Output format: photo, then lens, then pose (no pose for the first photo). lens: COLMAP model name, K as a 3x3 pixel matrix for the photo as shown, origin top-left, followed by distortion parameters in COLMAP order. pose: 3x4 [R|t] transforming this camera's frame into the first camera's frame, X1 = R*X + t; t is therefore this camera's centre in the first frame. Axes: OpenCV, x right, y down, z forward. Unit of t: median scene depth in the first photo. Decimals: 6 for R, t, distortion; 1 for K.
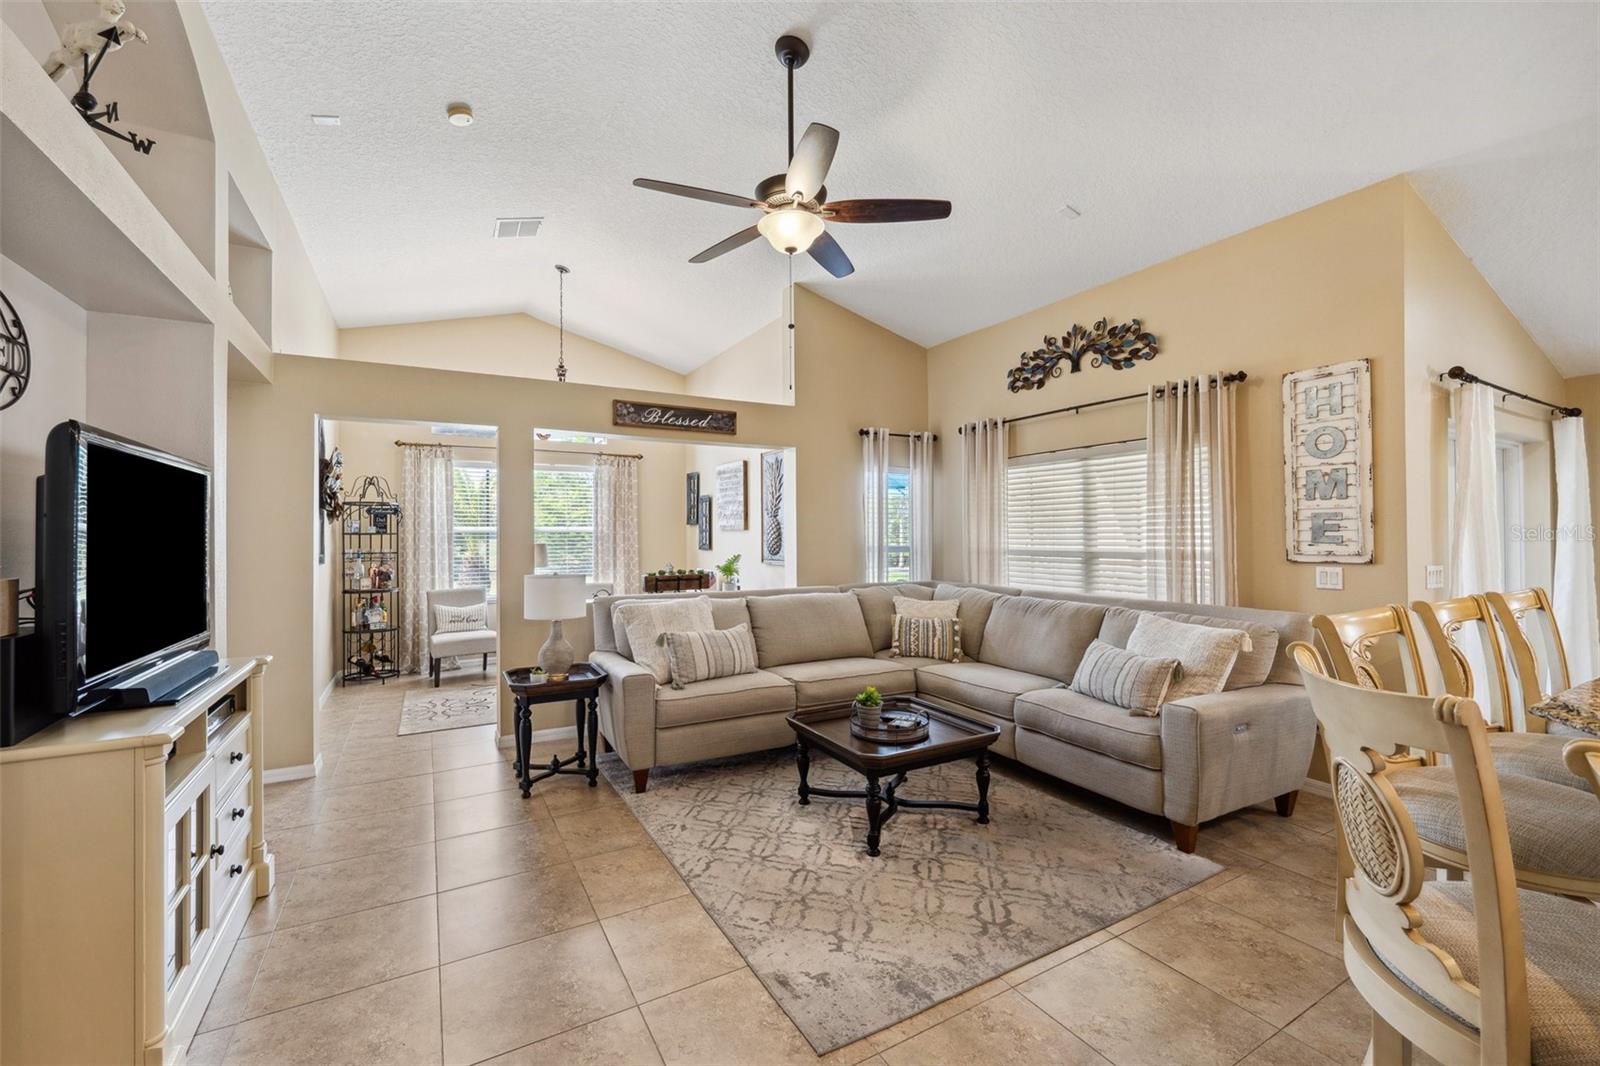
lens RADIAL K [[662.5, 0, 806.5], [0, 662.5, 530.1], [0, 0, 1]] dist [-0.006256, -0.000155]
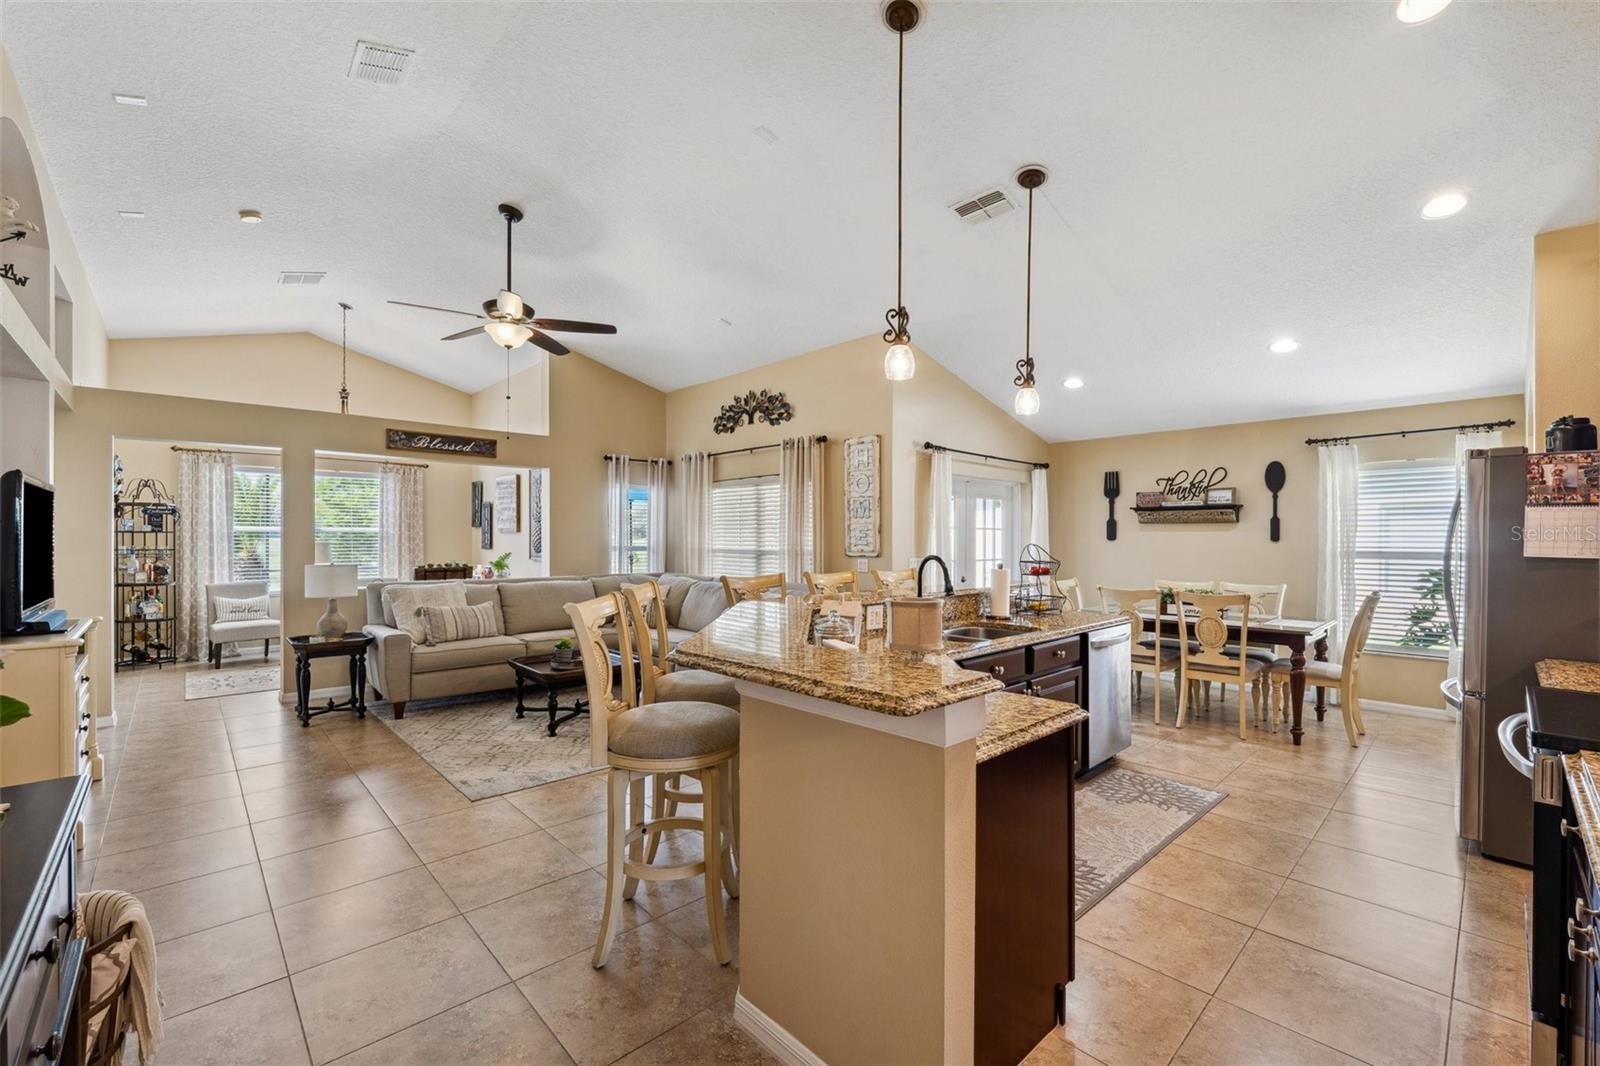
lens RADIAL K [[664.8, 0, 805.0], [0, 664.8, 540.3], [0, 0, 1]] dist [-0.004656, -0.000188]
pose [[0.972272, 0.008395, 0.233703, 0.190494], [-0.010909, 0.999896, 0.009465, -0.003822], [-0.233599, -0.011752, 0.972262, -0.422393]]
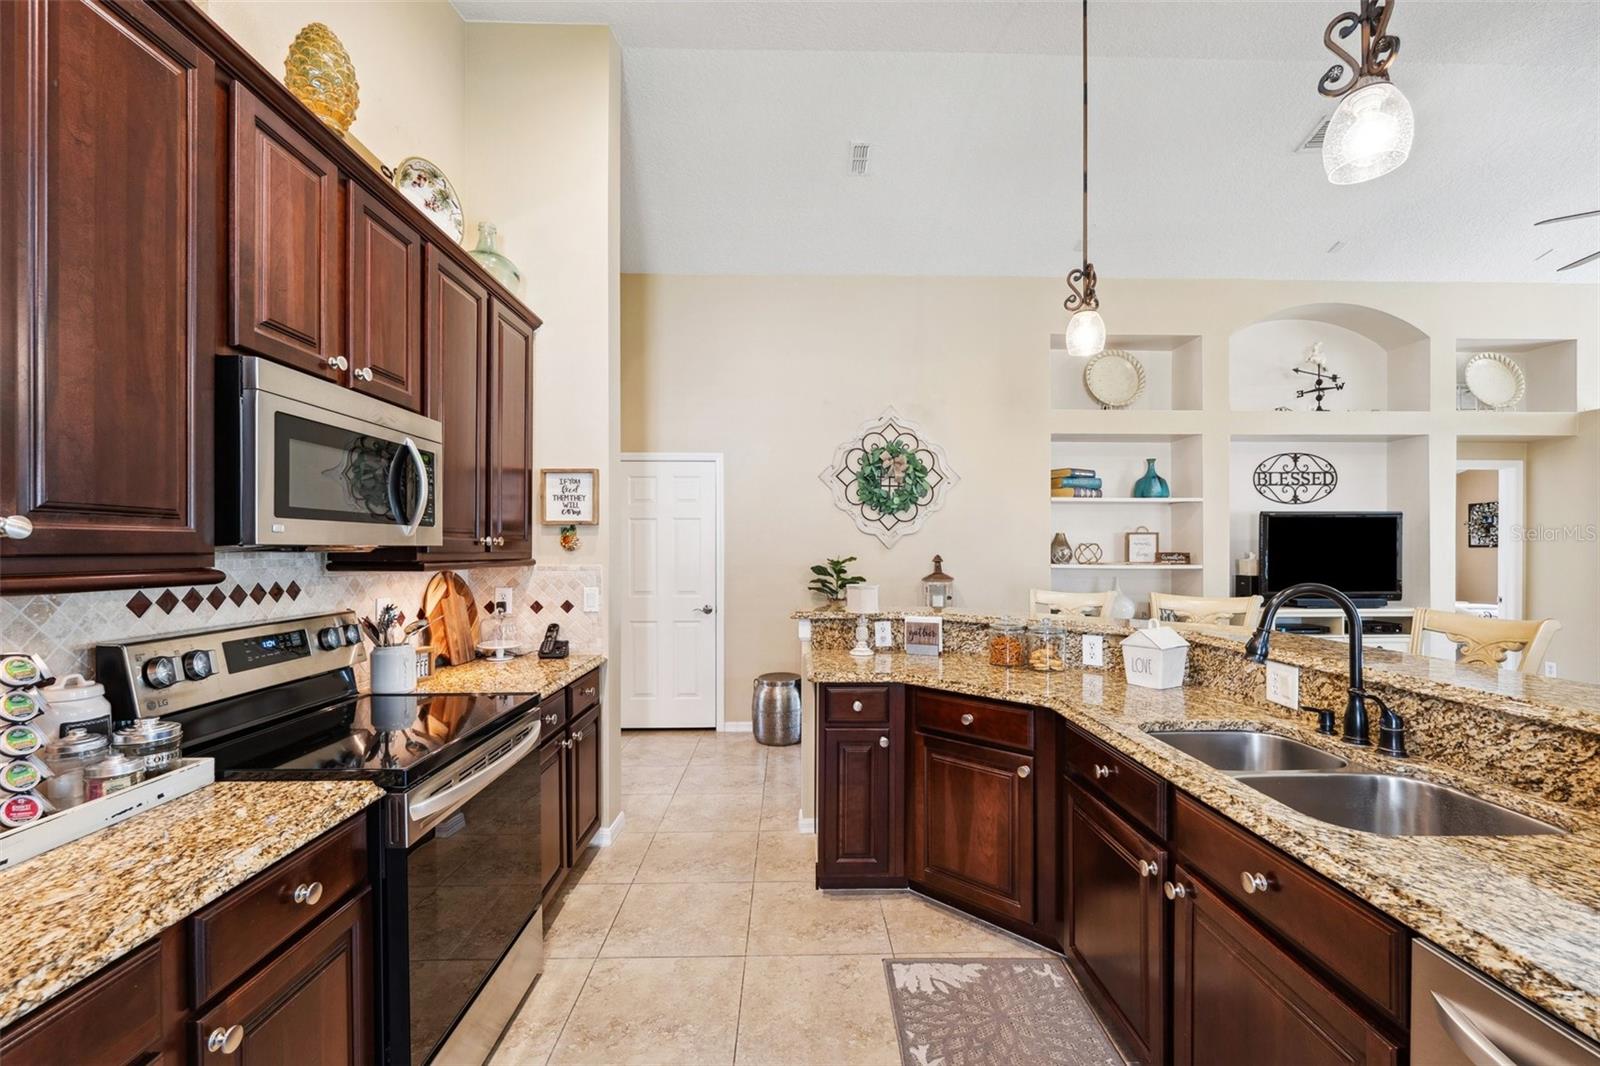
lens RADIAL K [[666.6, 0, 804.3], [0, 666.6, 555.2], [0, 0, 1]] dist [-0.007076, 0.000000]
pose [[-0.482701, 0.014962, -0.875657, 0.942100], [0.013443, 0.999863, 0.009674, -0.004442], [0.875682, -0.007101, -0.482836, 0.194171]]
